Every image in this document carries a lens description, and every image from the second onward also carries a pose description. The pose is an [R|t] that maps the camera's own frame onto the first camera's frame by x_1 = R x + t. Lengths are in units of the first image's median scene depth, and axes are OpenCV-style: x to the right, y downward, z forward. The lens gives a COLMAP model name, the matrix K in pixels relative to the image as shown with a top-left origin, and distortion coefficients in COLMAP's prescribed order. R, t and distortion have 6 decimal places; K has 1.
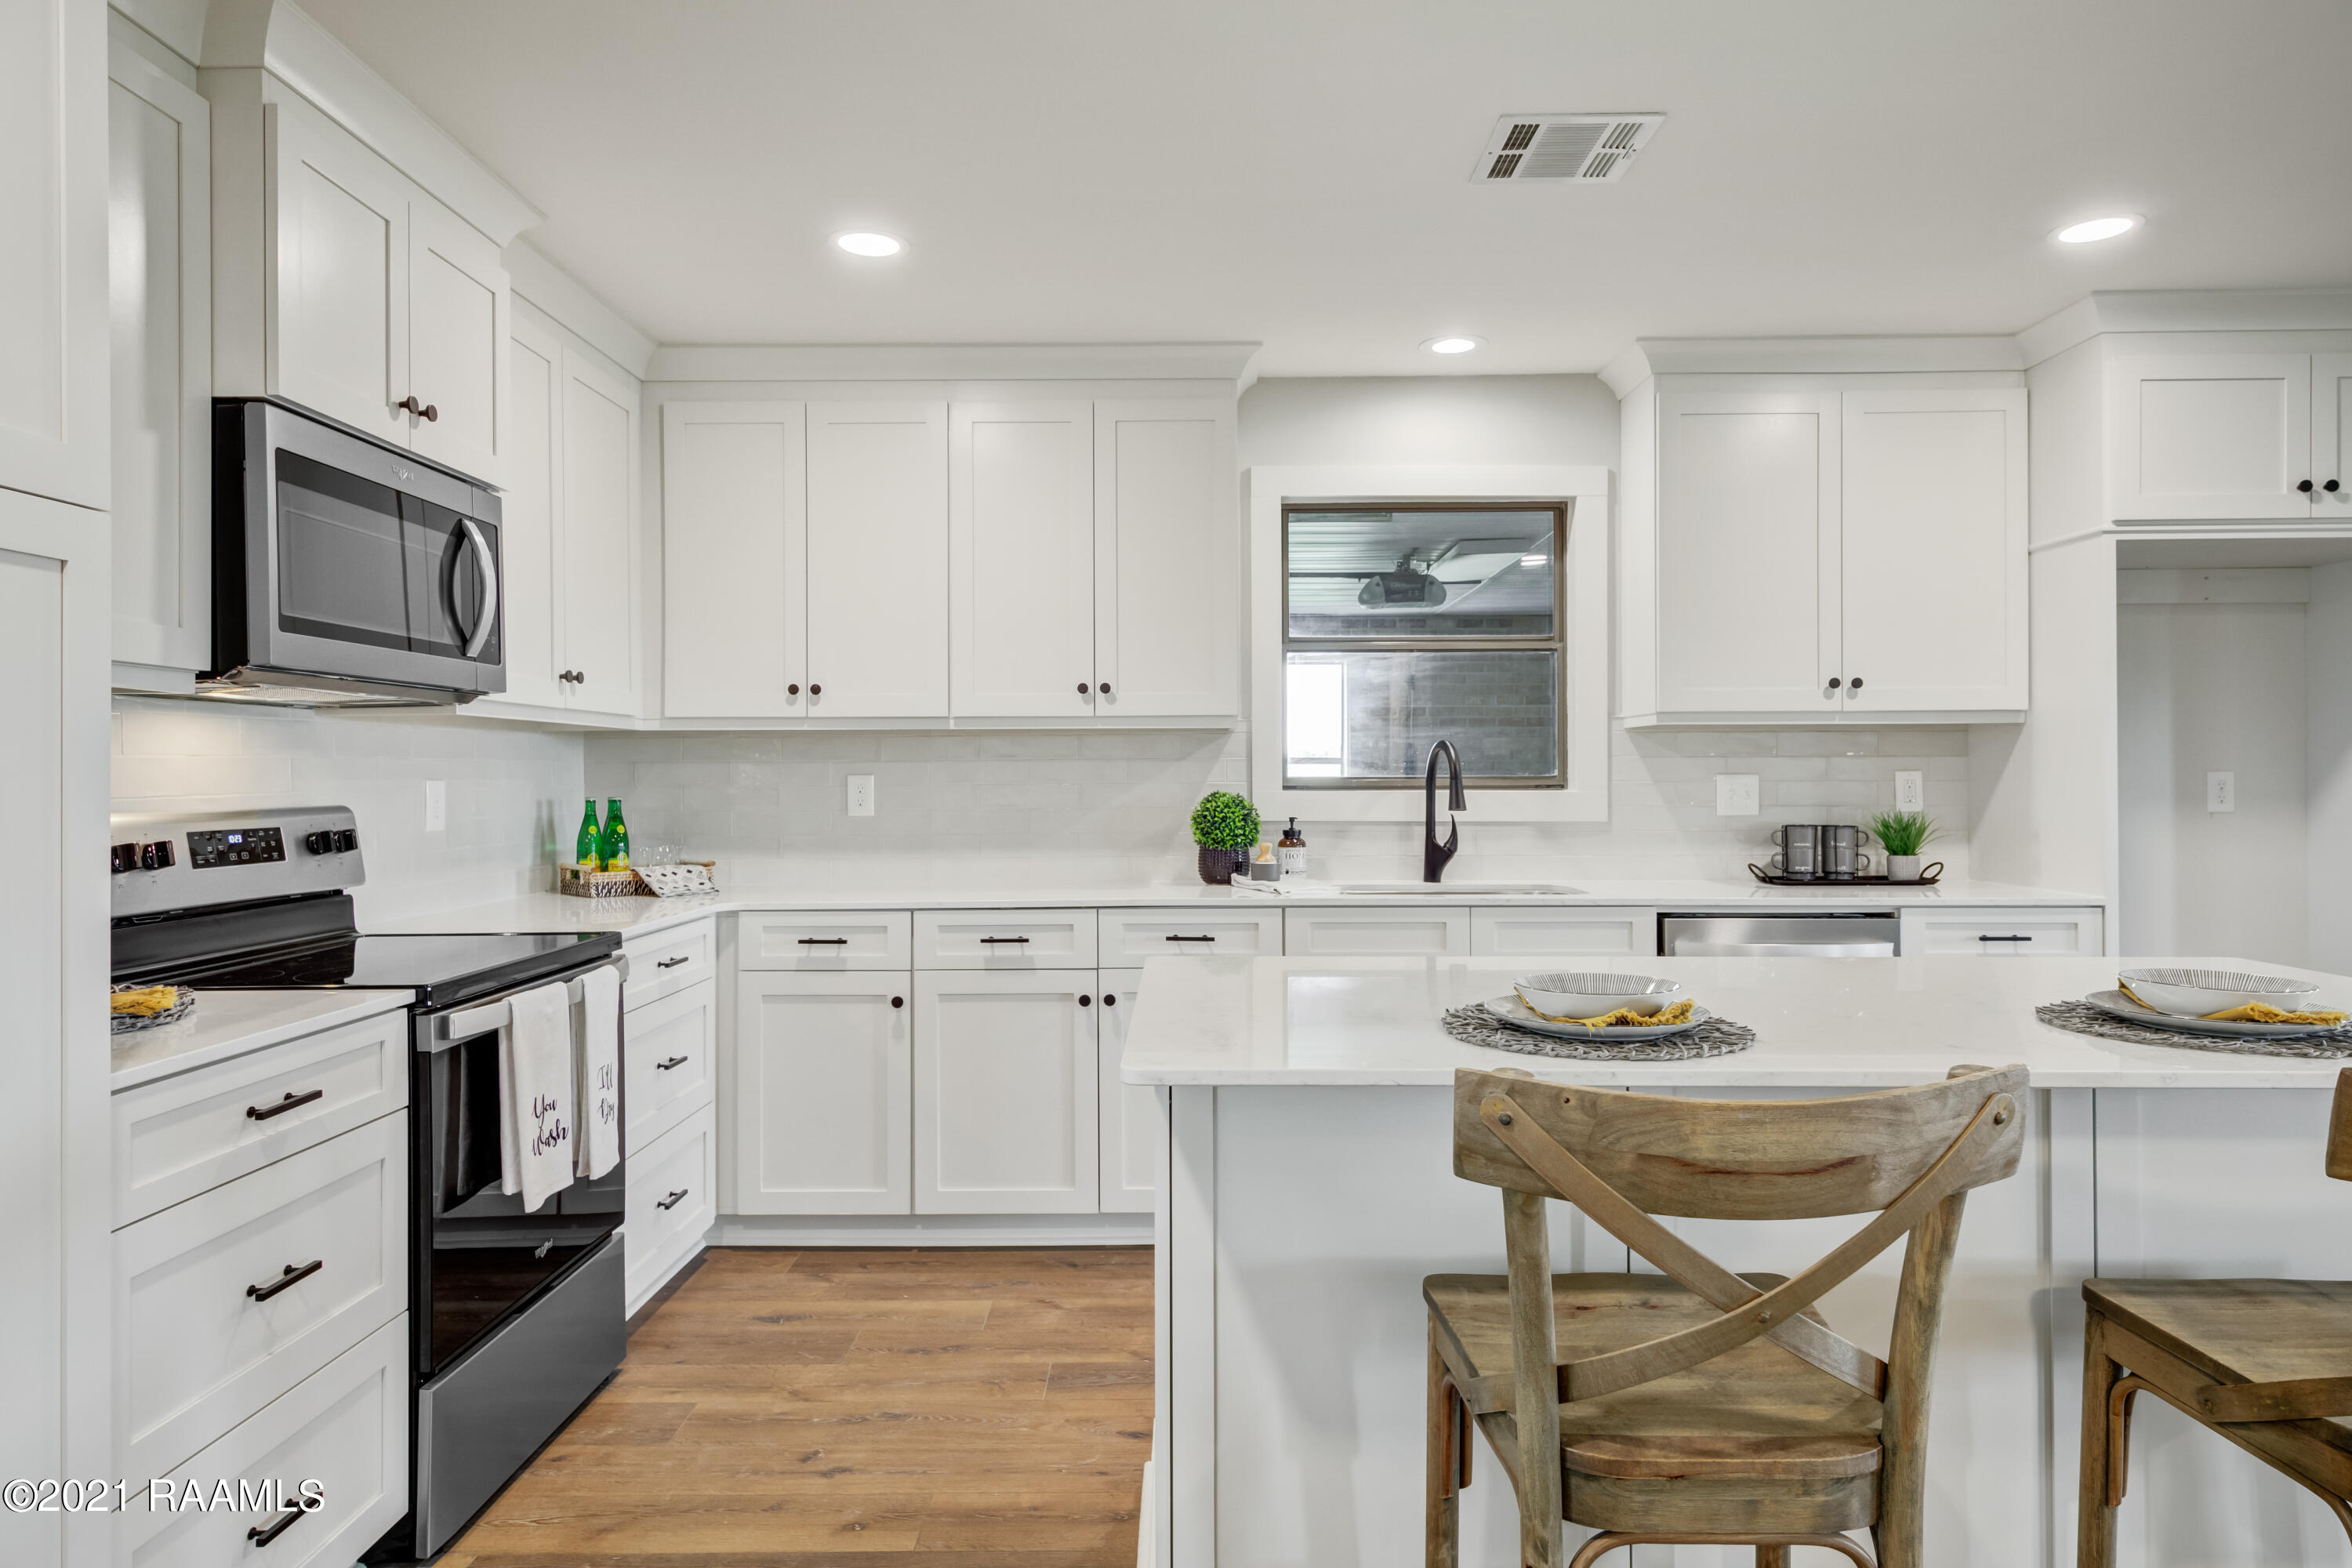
lens RADIAL K [[1406.6, 0, 1178.5], [0, 1406.6, 780.0], [0, 0, 1]] dist [0.018720, -0.001876]
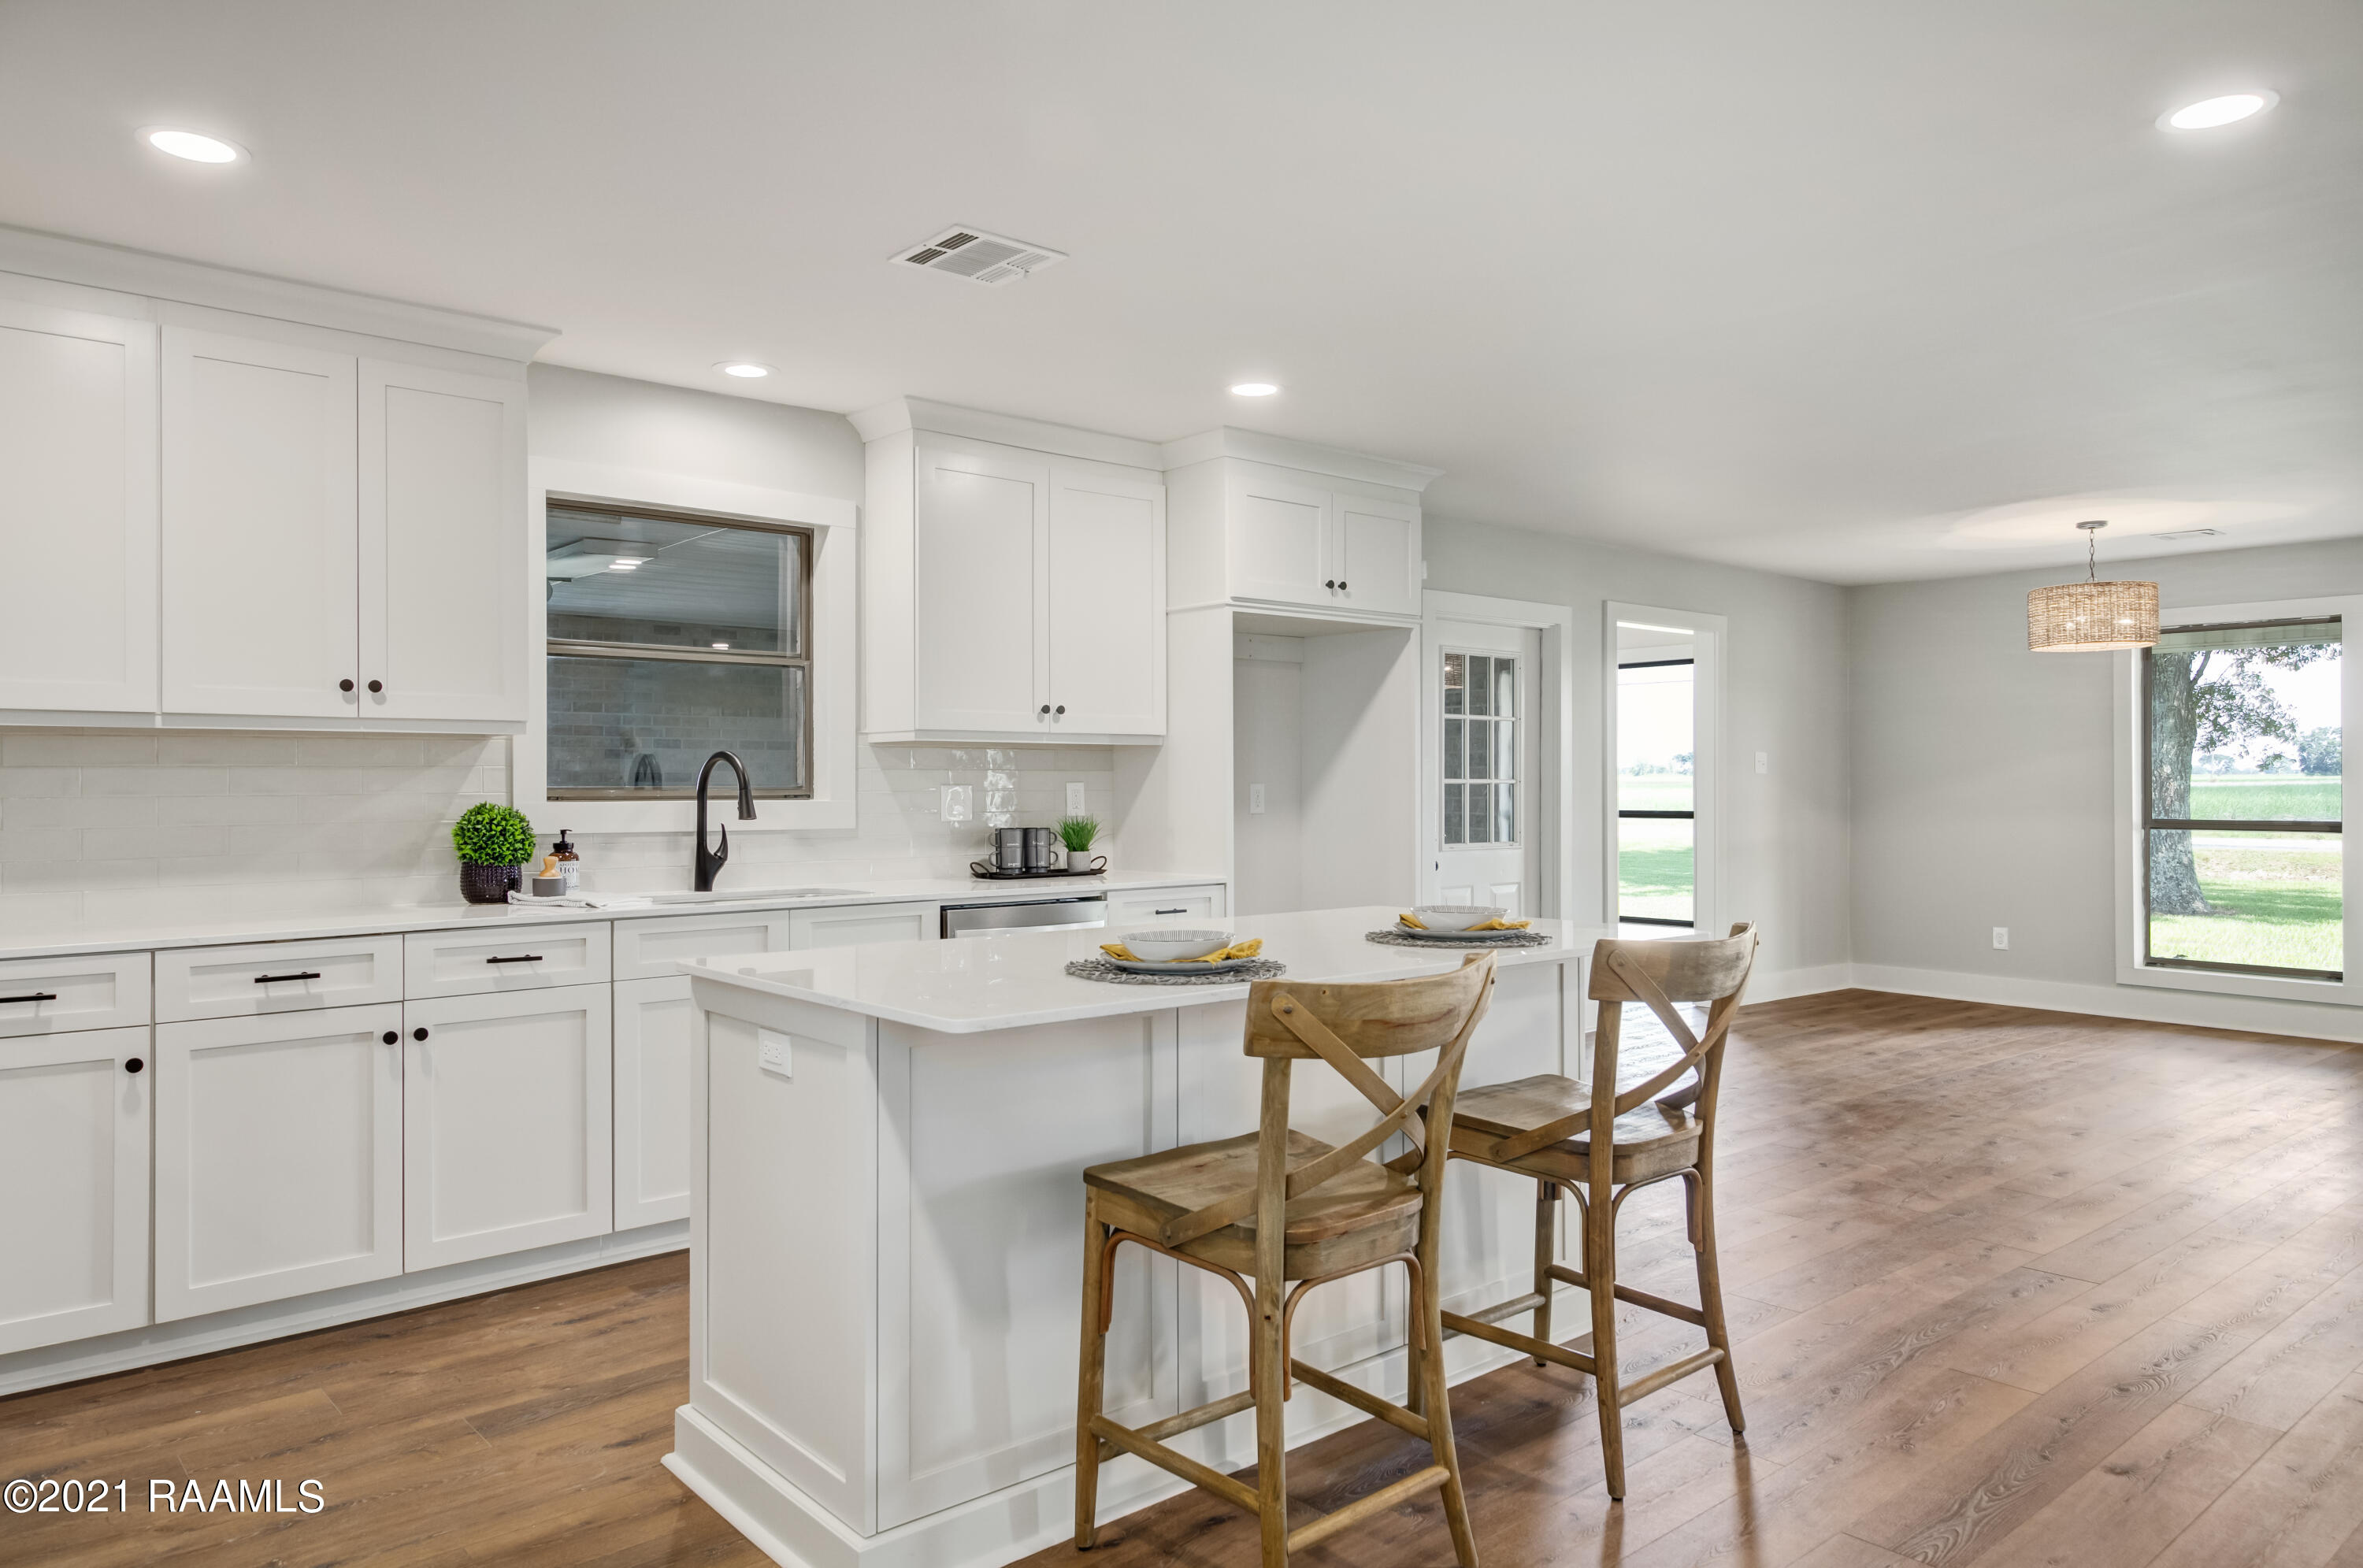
lens RADIAL K [[1491.5, 0, 1181.7], [0, 1491.5, 790.4], [0, 0, 1]] dist [0.025016, -0.001484]
pose [[0.761185, -0.001153, 0.648534, -0.277955], [0.002379, 0.999997, -0.001014, 0.002208], [-0.648530, 0.002315, 0.761185, -0.044722]]
